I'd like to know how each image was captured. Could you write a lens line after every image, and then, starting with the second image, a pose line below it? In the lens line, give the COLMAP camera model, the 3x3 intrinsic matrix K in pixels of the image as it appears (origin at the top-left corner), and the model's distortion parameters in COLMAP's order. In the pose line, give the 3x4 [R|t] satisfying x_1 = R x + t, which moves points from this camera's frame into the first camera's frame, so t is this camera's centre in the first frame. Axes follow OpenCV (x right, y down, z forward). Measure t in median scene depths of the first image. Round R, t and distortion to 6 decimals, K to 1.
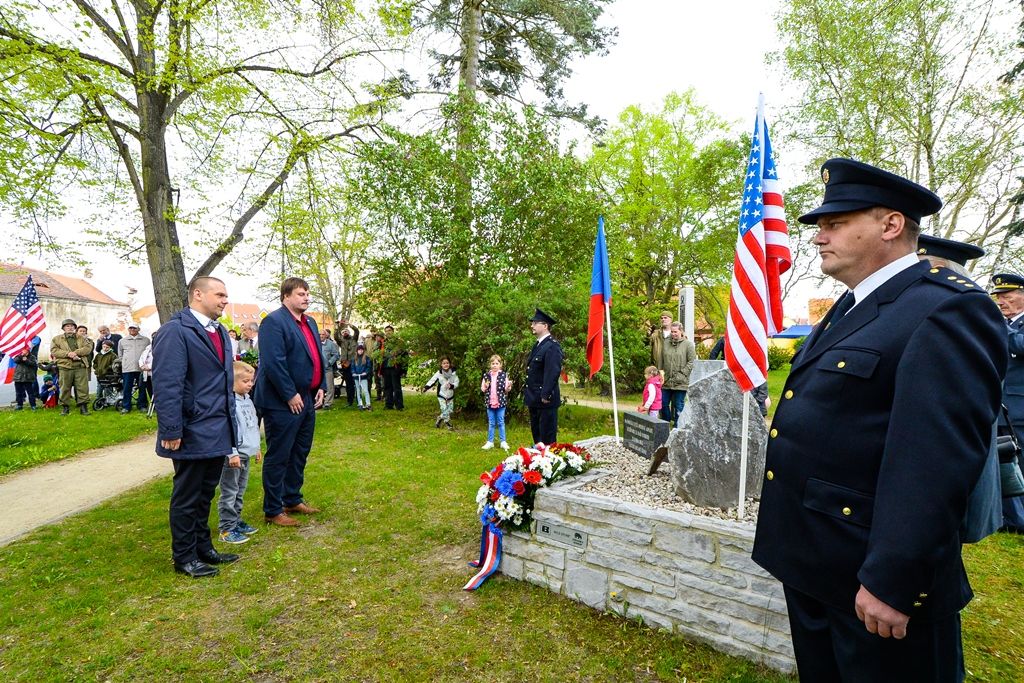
lens RADIAL K [[533.9, 0, 512.0], [0, 533.9, 341.5], [0, 0, 1]] dist [-0.024874, 0.000094]
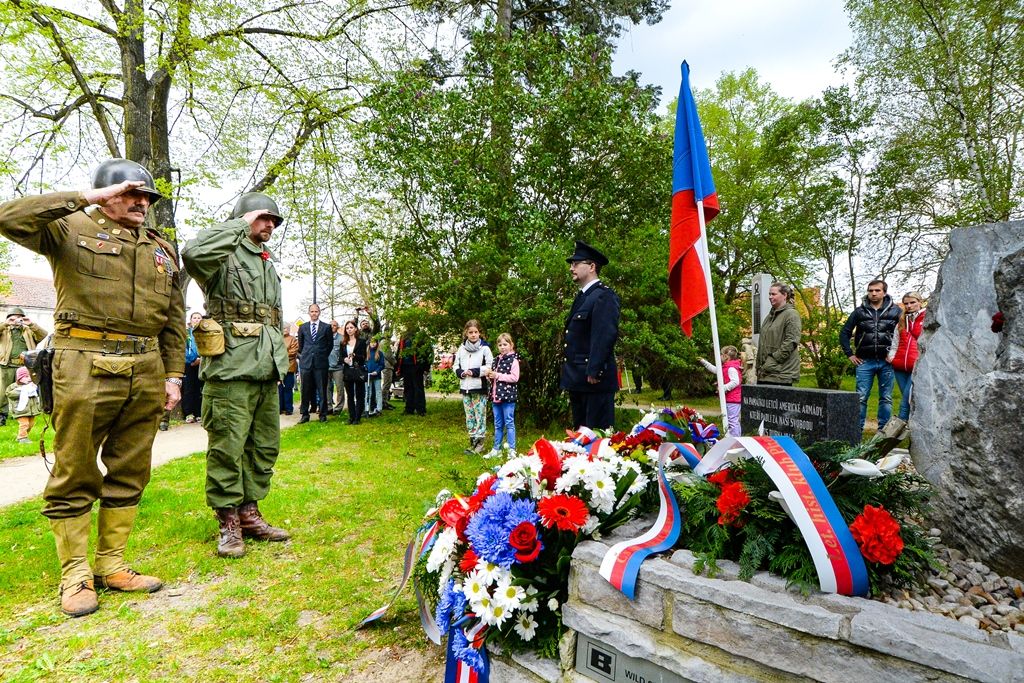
lens RADIAL K [[533.9, 0, 512.0], [0, 533.9, 341.5], [0, 0, 1]] dist [-0.024874, 0.000094]
pose [[0.995642, -0.014894, -0.092060, 0.036843], [0.012044, 0.999433, -0.031436, 0.139062], [0.092476, 0.030190, 0.995257, 0.591852]]
